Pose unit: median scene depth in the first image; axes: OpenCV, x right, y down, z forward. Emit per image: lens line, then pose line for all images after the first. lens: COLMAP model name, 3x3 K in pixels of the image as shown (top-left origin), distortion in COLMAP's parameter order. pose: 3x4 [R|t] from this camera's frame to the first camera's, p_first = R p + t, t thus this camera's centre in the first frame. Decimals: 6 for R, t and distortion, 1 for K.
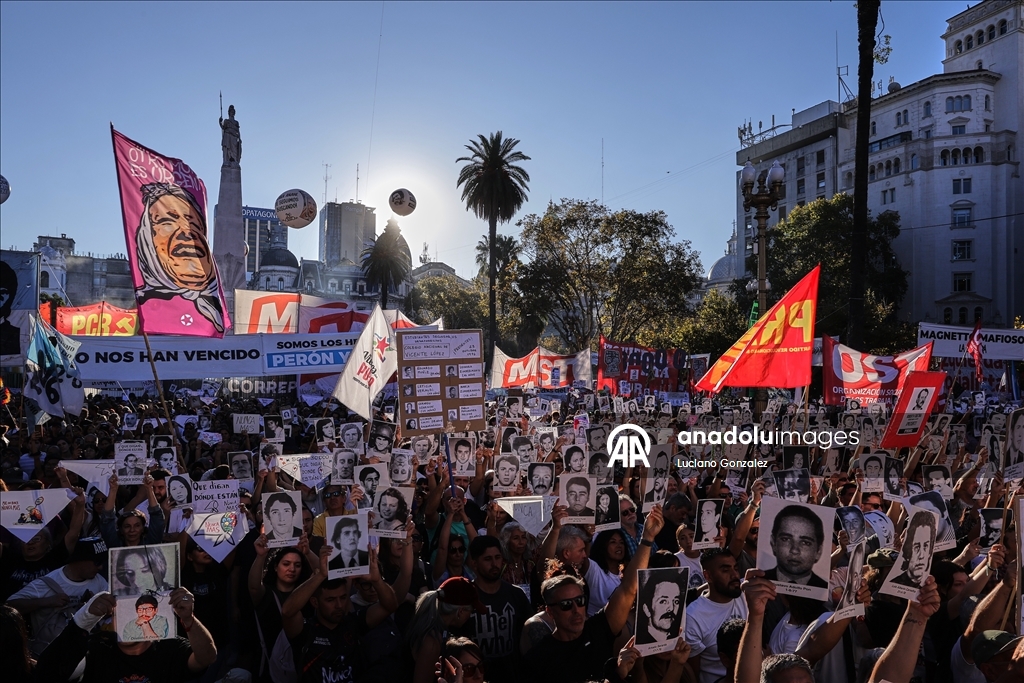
lens RADIAL K [[712.1, 0, 510.0], [0, 712.1, 377.1], [0, 0, 1]] dist [-0.099379, 0.070049]
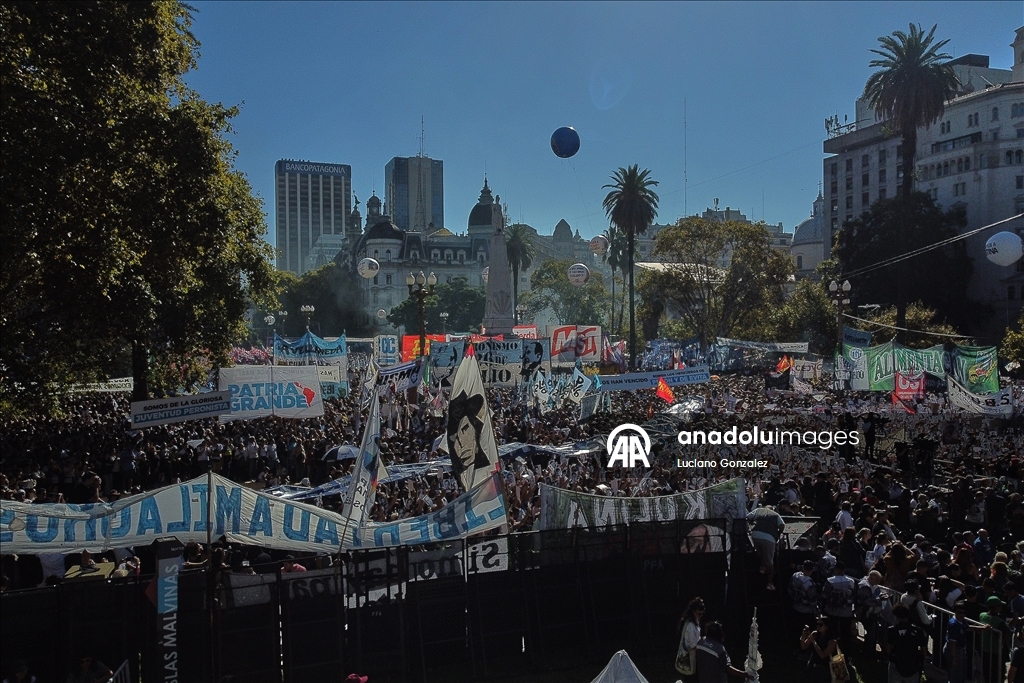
lens RADIAL K [[775.4, 0, 512.0], [0, 775.4, 341.5], [0, 0, 1]] dist [-0.002809, 0.000632]
pose [[0.997470, -0.017051, -0.069015, -0.123617], [0.018476, 0.999628, 0.020070, -0.046007], [0.068647, -0.021294, 0.997414, -0.368149]]
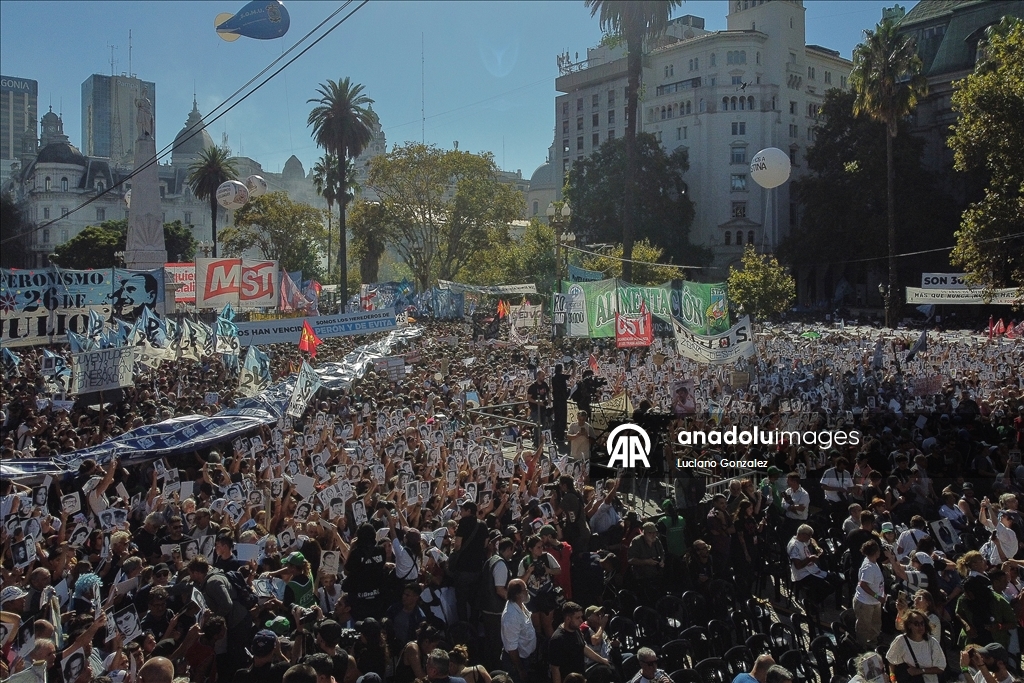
lens RADIAL K [[799.9, 0, 509.0], [0, 799.9, 278.3], [0, 0, 1]] dist [0.000846, 0.000372]
pose [[0.969900, -0.013523, 0.243128, -0.064935], [0.011910, 0.999896, 0.008103, -0.033226], [-0.243212, -0.004964, 0.969960, -0.235131]]
